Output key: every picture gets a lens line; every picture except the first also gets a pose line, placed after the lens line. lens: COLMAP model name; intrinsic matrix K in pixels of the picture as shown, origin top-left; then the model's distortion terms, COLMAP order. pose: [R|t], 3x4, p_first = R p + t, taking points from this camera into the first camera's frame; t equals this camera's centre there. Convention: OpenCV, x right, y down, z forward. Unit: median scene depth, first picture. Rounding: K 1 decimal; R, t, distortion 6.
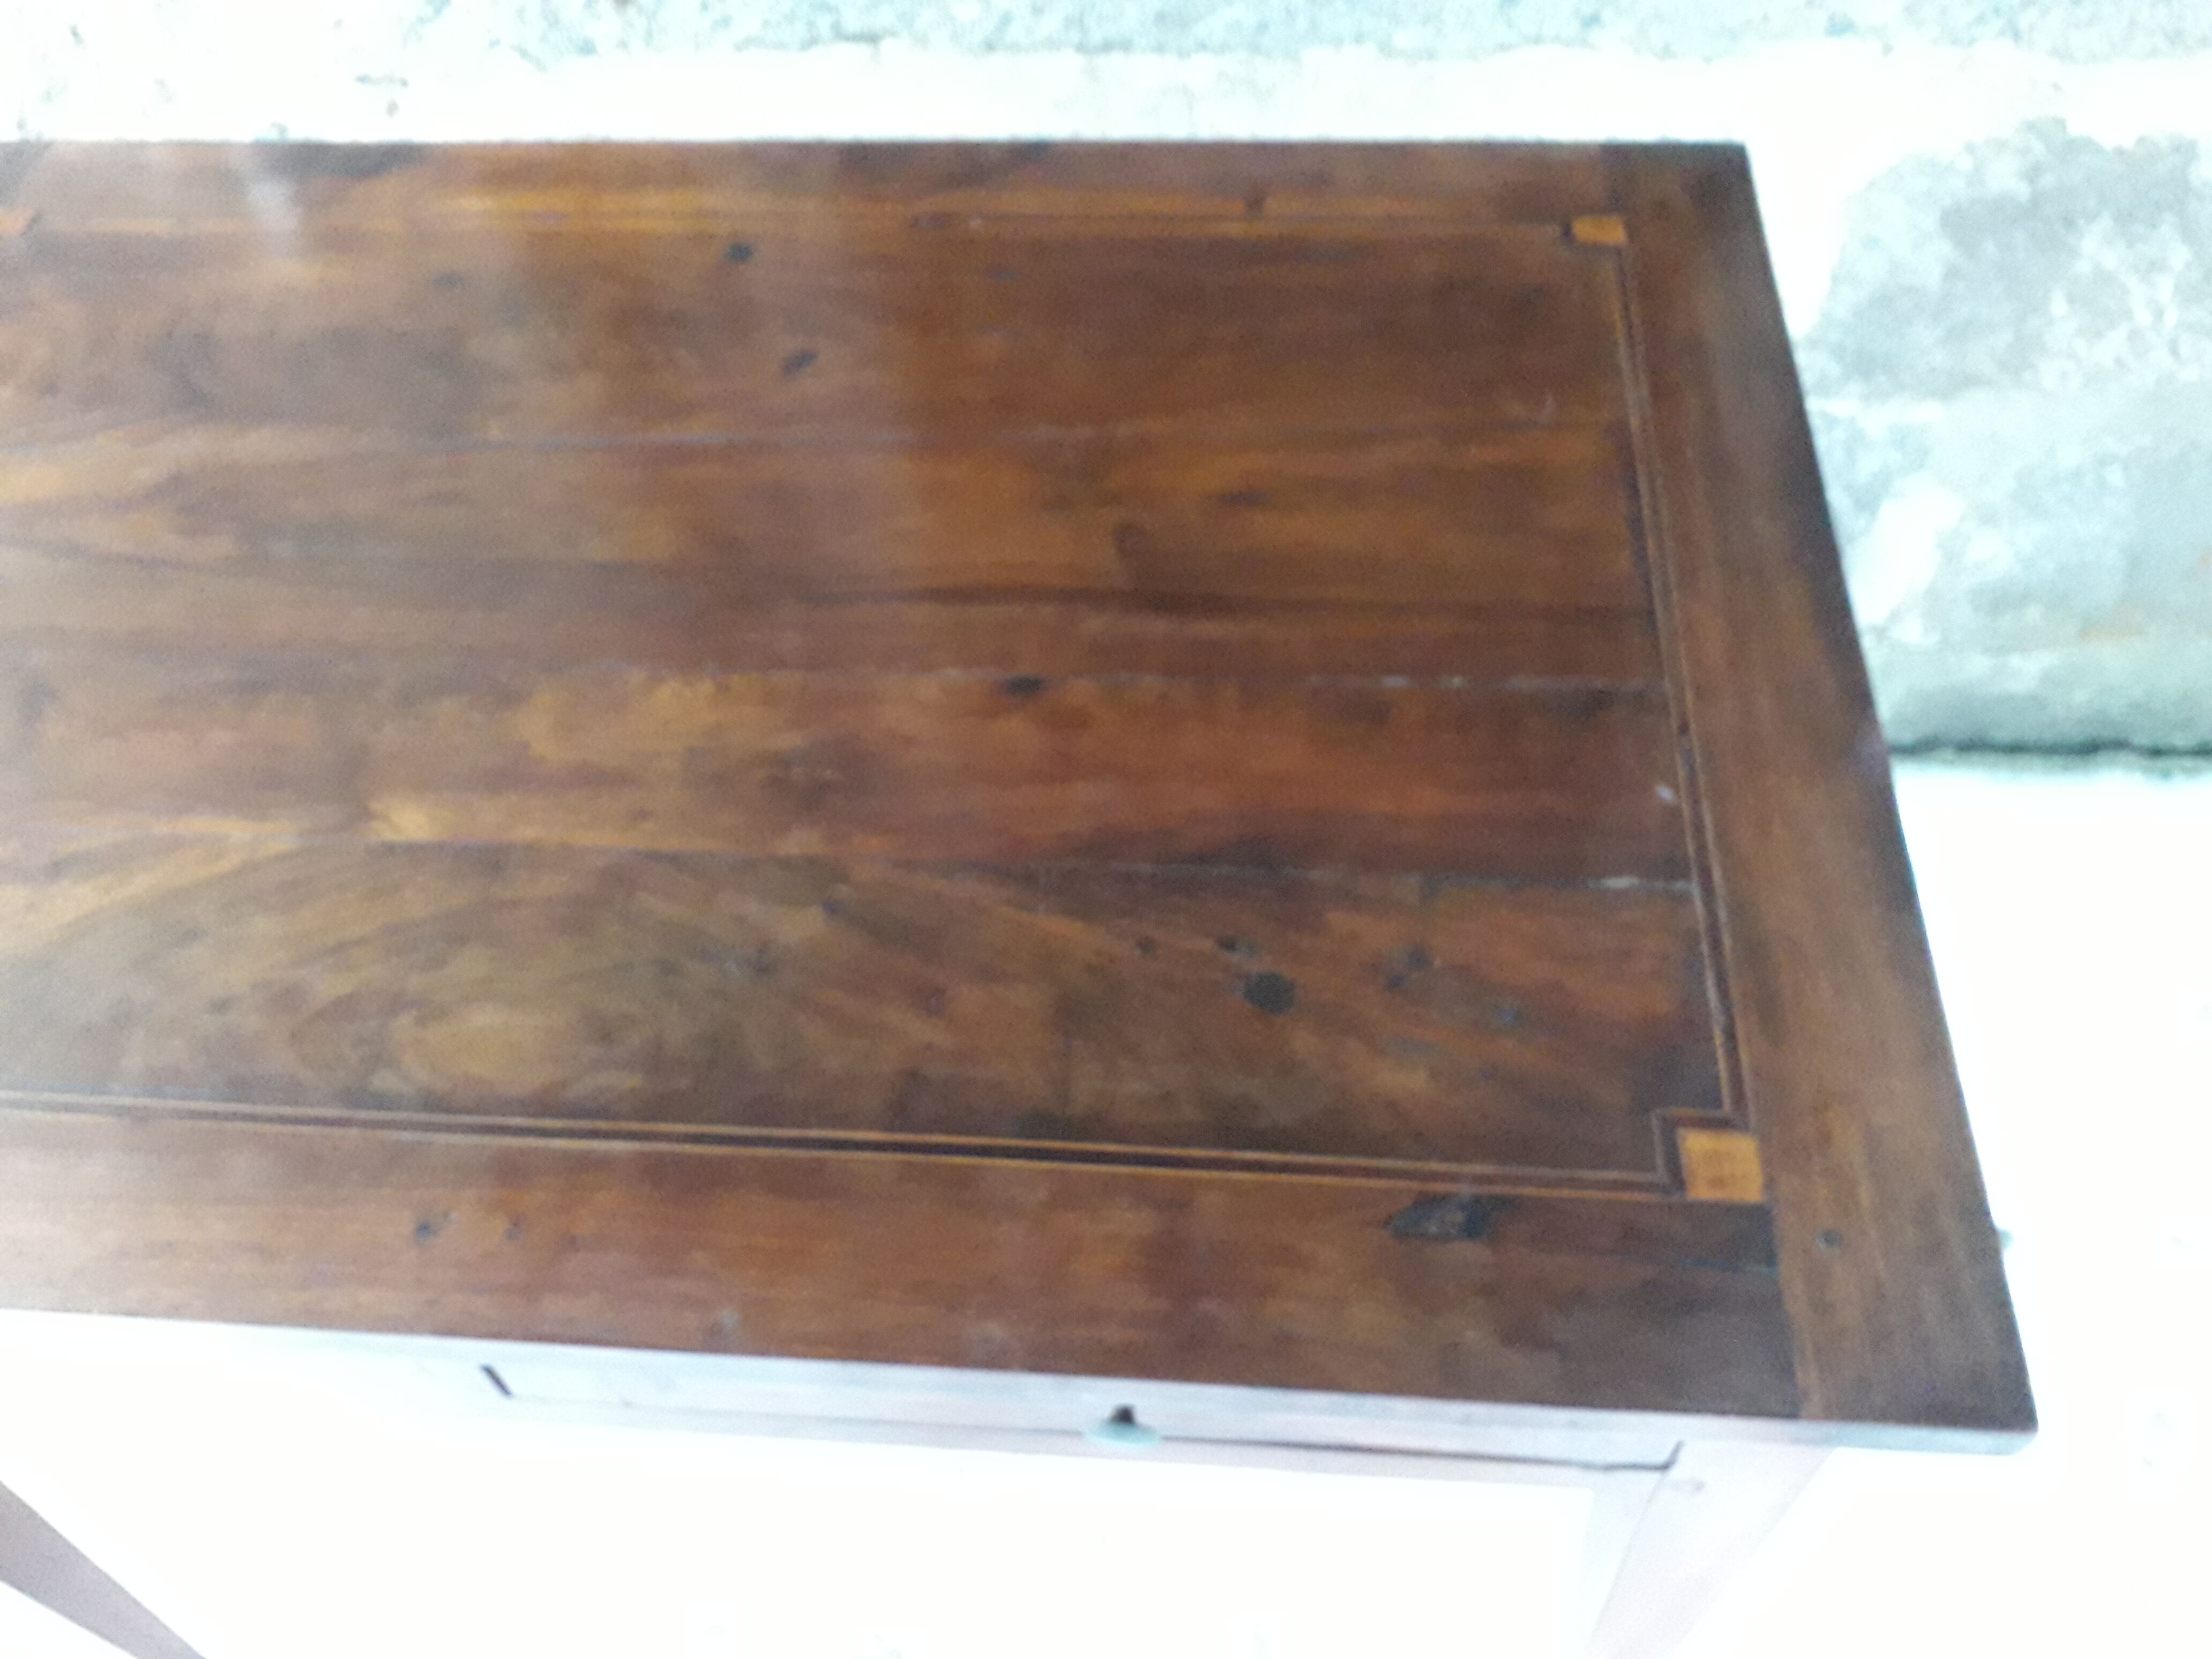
lens RADIAL K [[1755.9, 0, 1106.7], [0, 1755.9, 828.4], [0, 0, 1]] dist [0.051264, -0.028514]
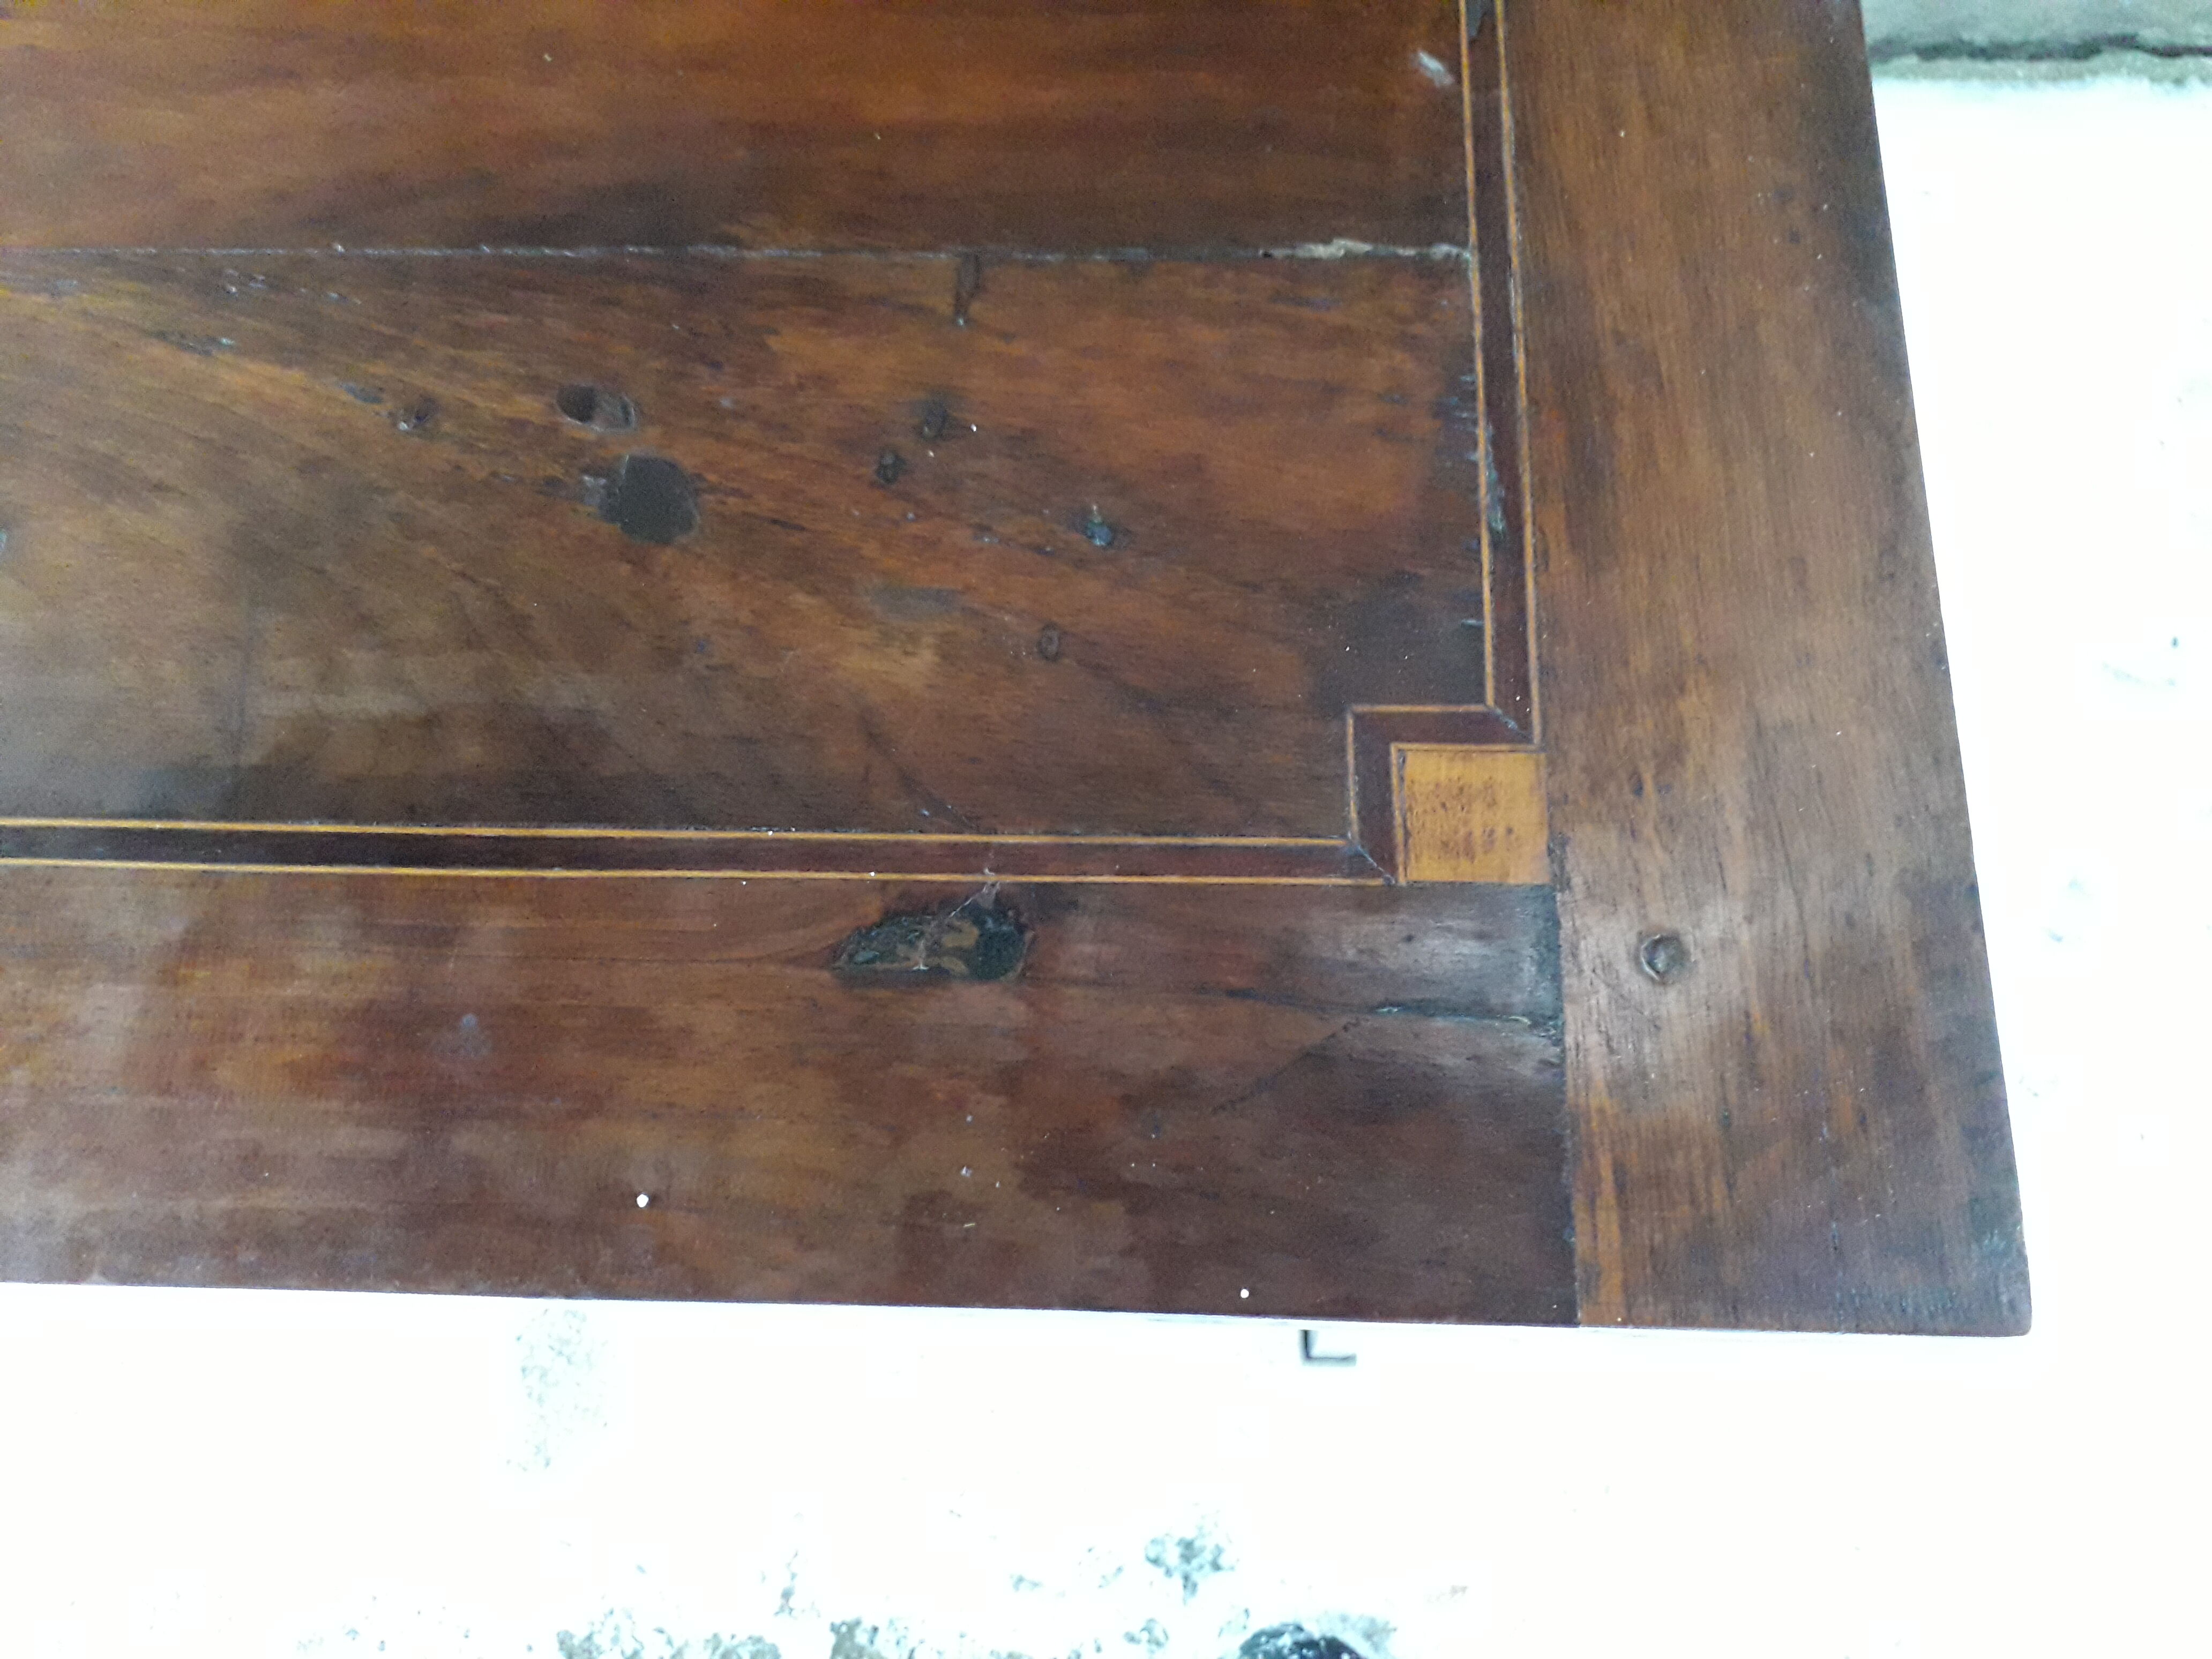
lens RADIAL K [[1755.9, 0, 1098.3], [0, 1755.9, 829.0], [0, 0, 1]] dist [0.051264, -0.028514]
pose [[0.997811, -0.053435, 0.038959, 0.204675], [0.038133, 0.946252, 0.321175, 0.024128], [-0.054027, -0.318987, 0.946218, 0.484381]]
